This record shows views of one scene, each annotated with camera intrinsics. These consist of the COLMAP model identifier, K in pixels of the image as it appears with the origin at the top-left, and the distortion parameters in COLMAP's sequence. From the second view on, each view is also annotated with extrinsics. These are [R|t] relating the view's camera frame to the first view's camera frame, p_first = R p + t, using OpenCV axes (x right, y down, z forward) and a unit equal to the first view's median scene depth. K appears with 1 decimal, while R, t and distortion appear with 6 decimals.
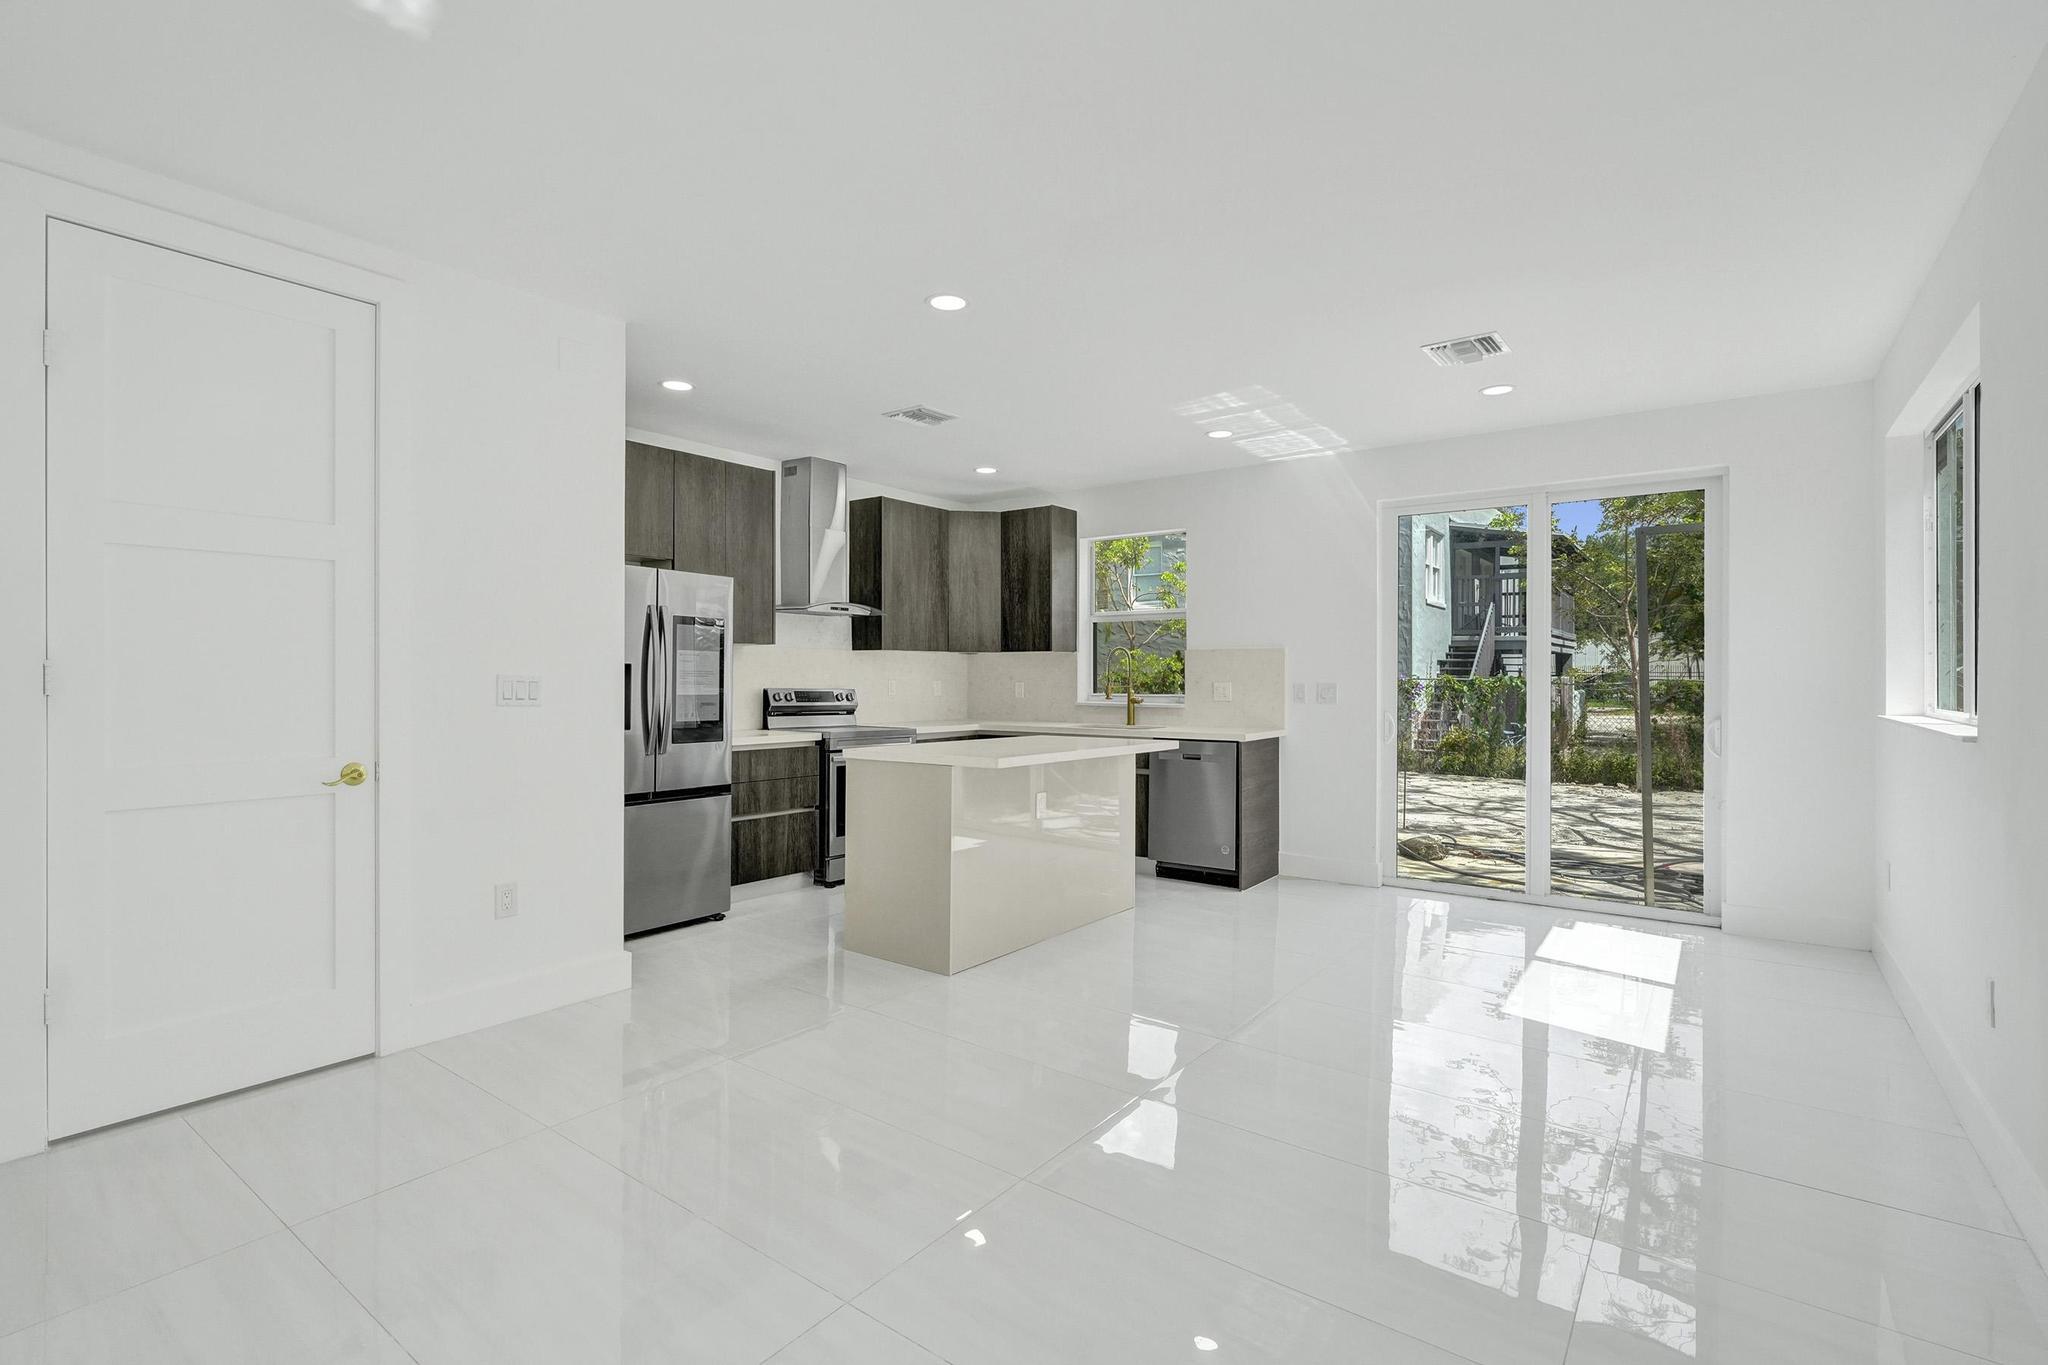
lens RADIAL K [[963.4, 0, 1024.1], [0, 963.4, 670.5], [0, 0, 1]] dist [-0.006588, 0.000487]
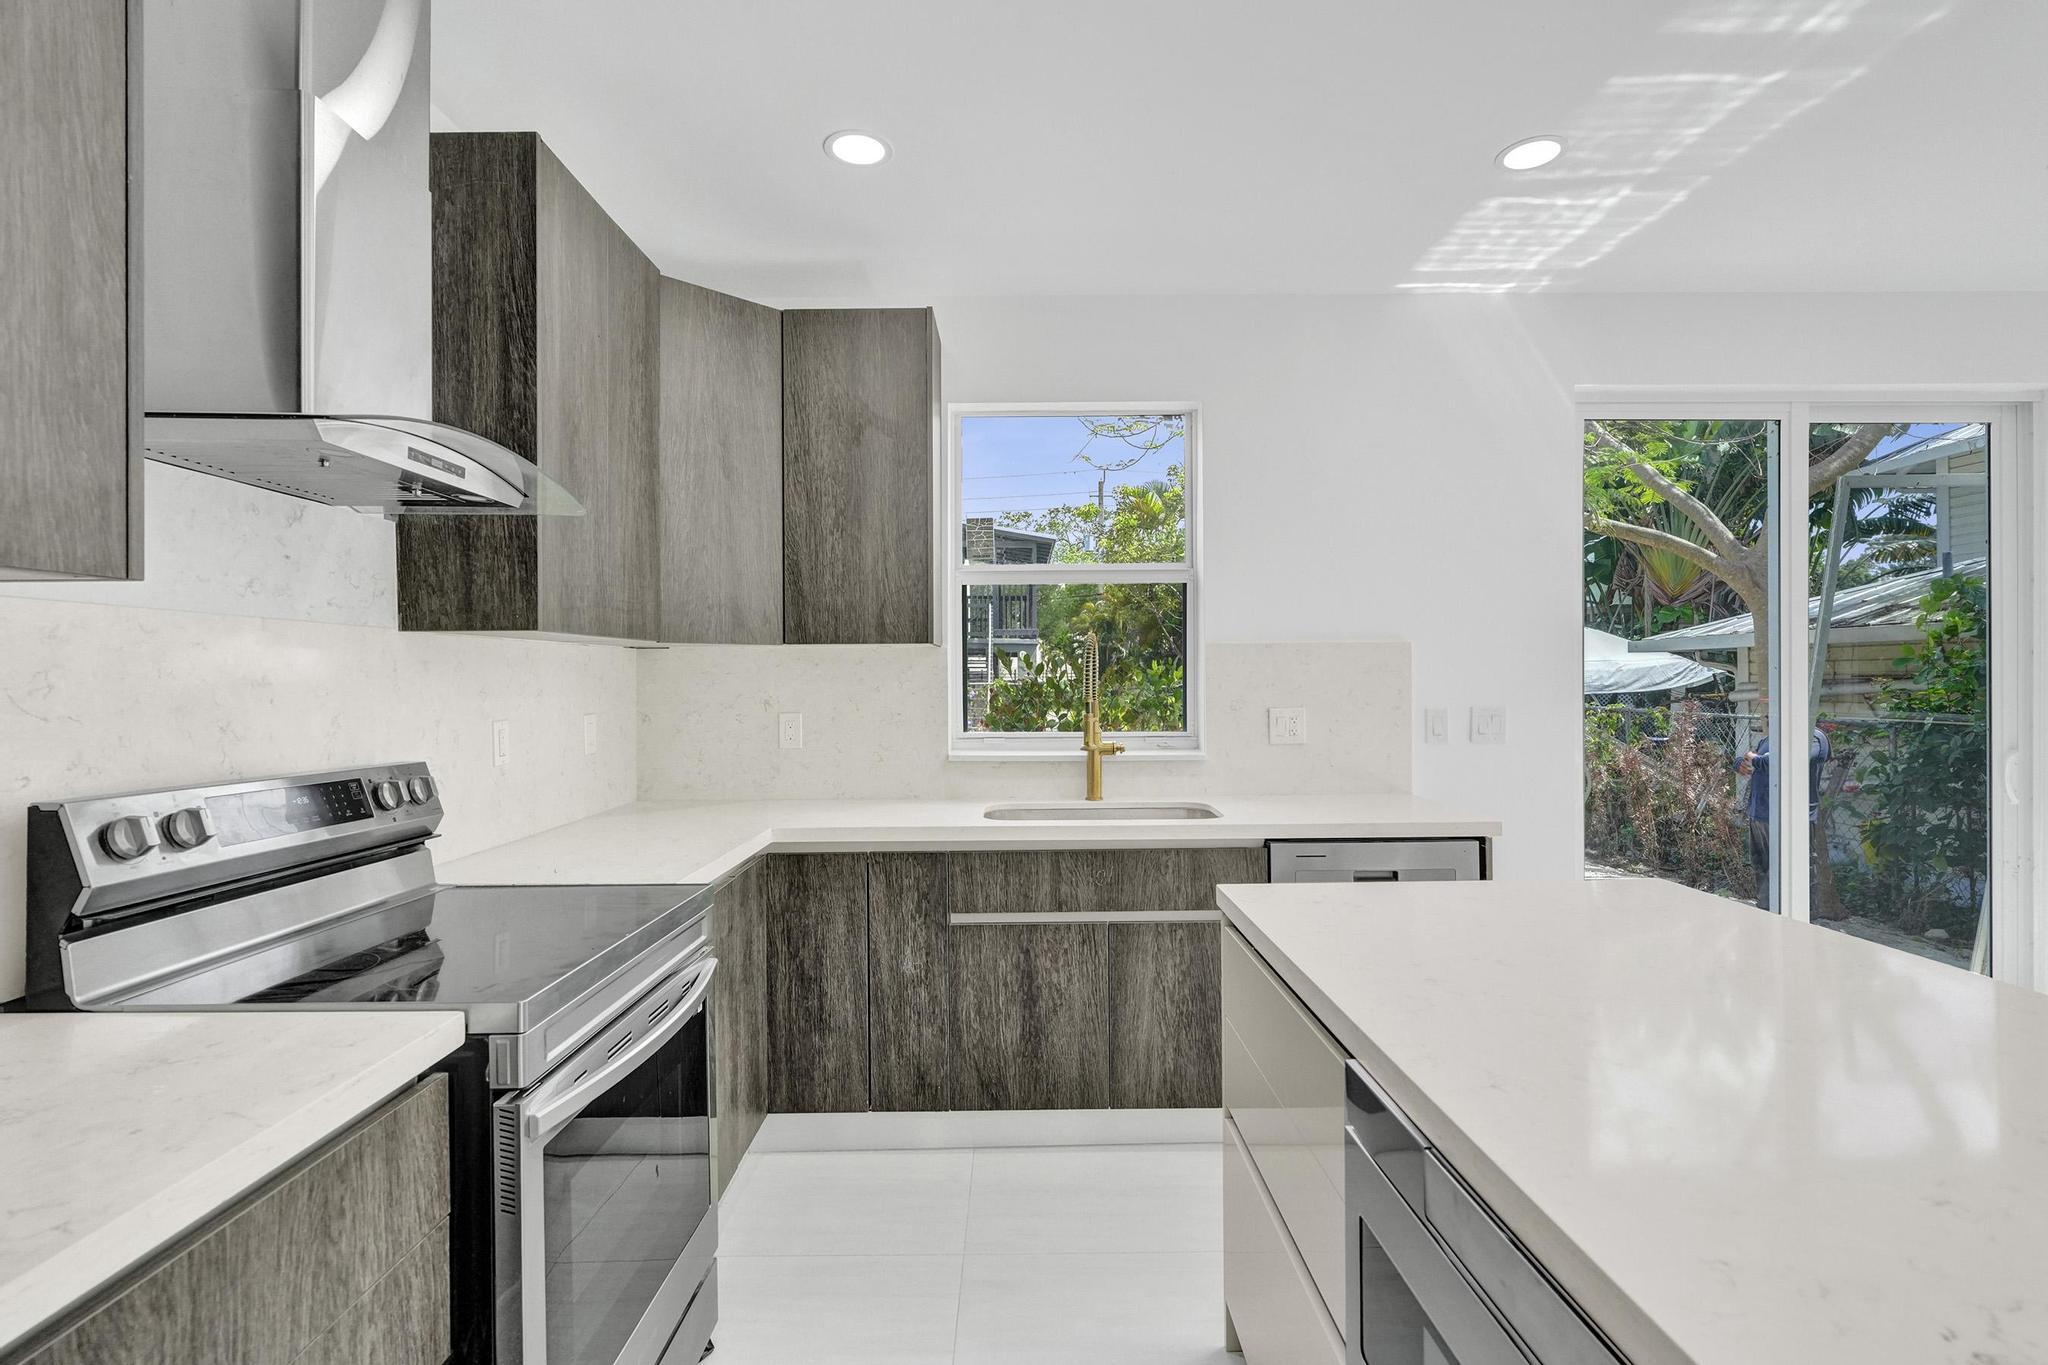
lens RADIAL K [[963.4, 0, 1033.5], [0, 963.4, 679.8], [0, 0, 1]] dist [-0.006588, 0.000487]
pose [[0.798382, -0.008266, 0.602094, -0.219762], [0.004635, 0.999961, 0.007583, -0.007684], [-0.602133, -0.003263, 0.798389, 0.701248]]
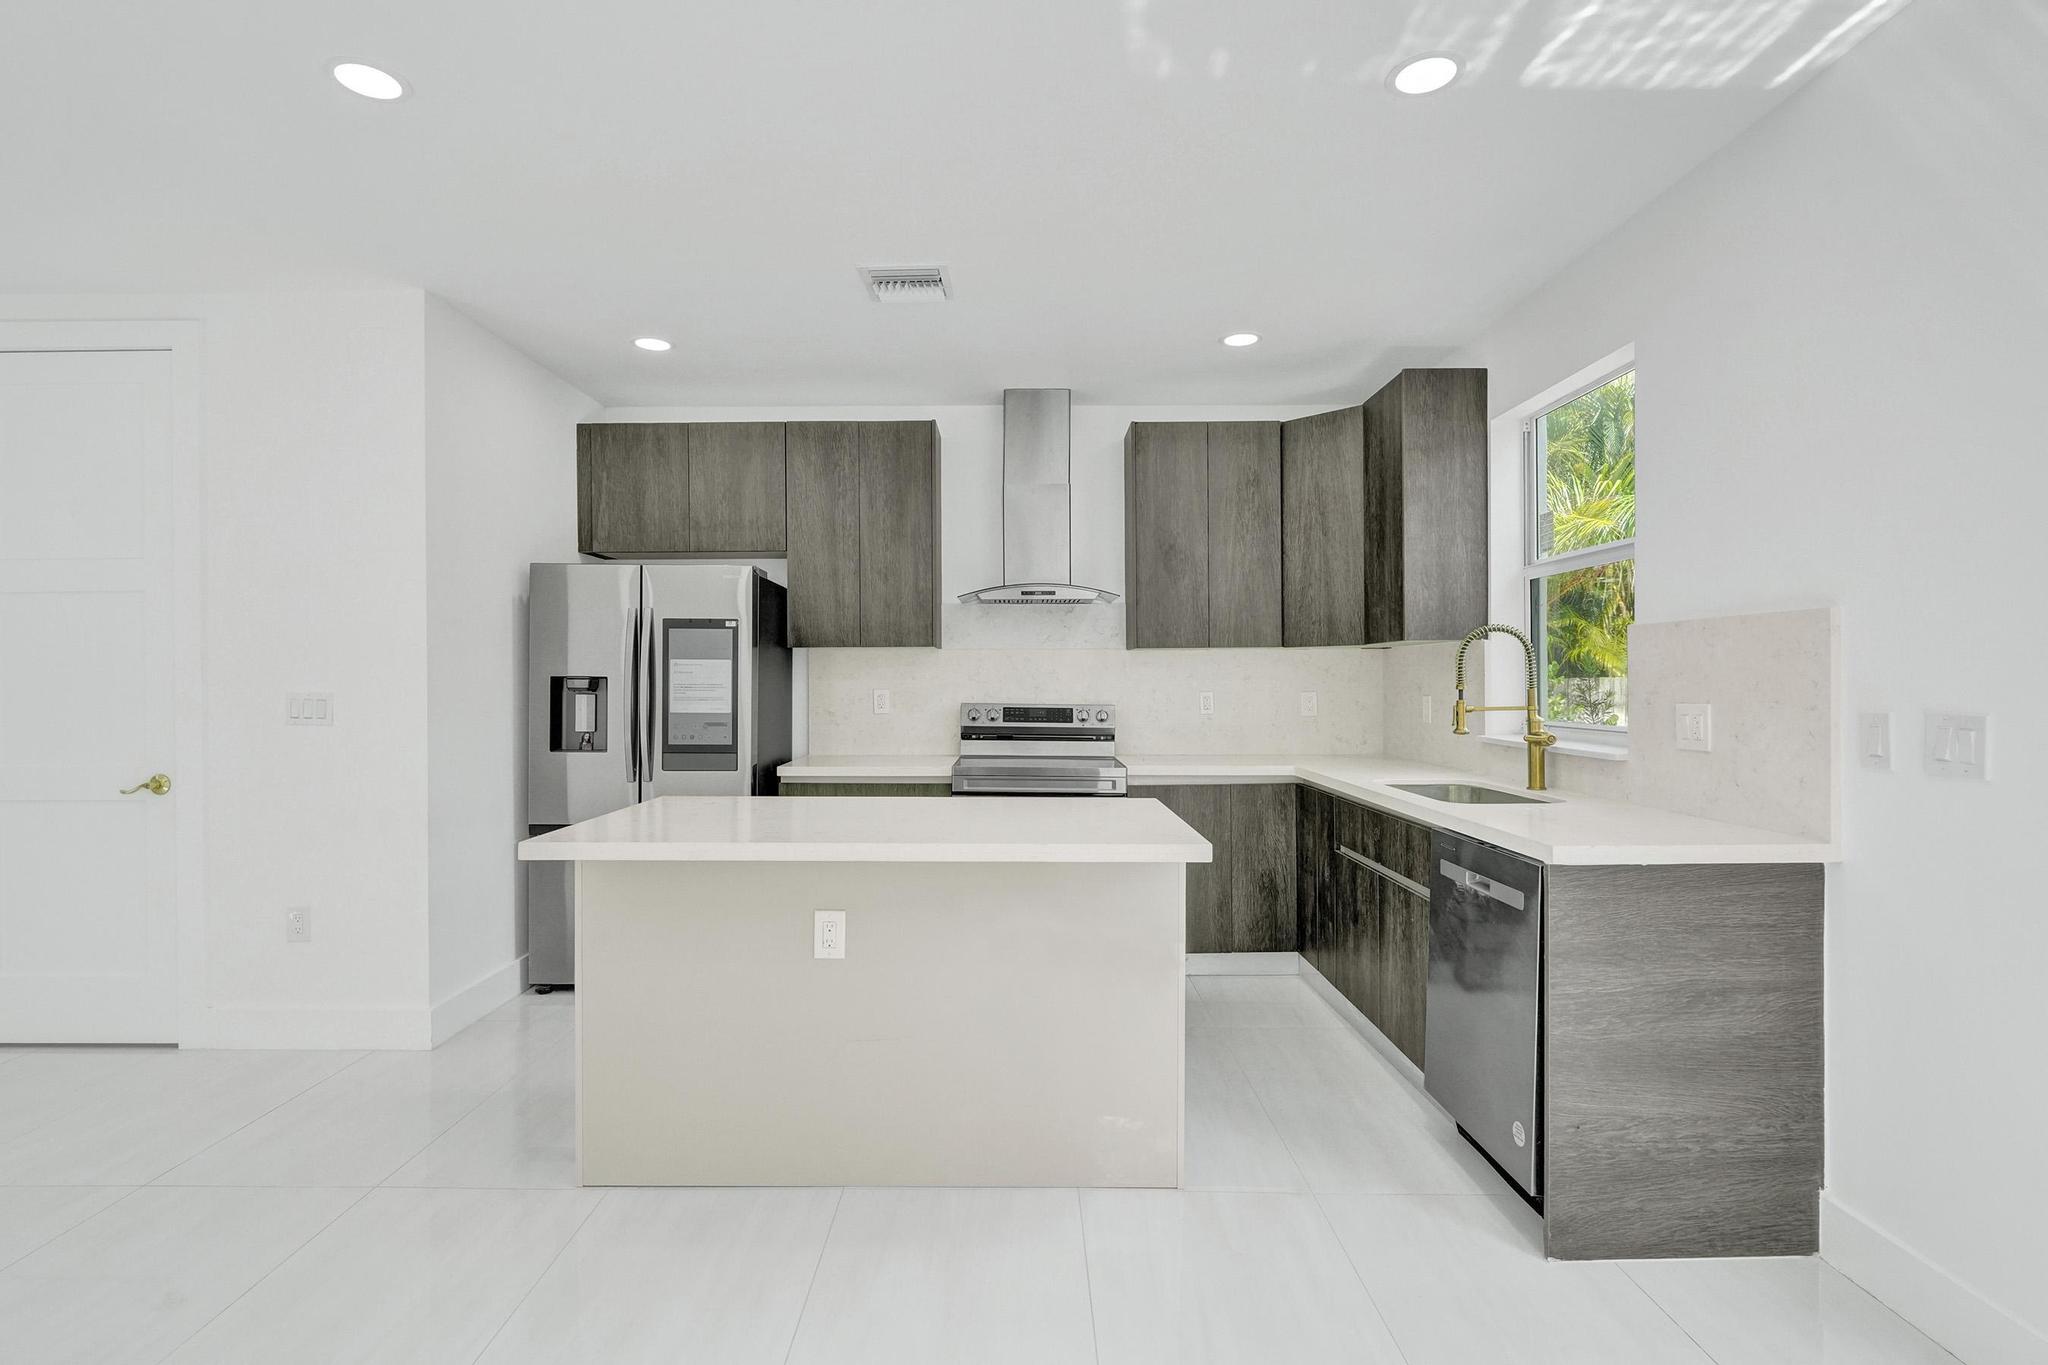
lens RADIAL K [[963.4, 0, 1018.3], [0, 963.4, 686.1], [0, 0, 1]] dist [-0.006588, 0.000487]
pose [[0.594446, 0.000686, -0.804135, 0.374228], [0.010717, 0.999904, 0.008776, -0.001529], [0.804064, -0.013835, 0.594382, 0.564109]]
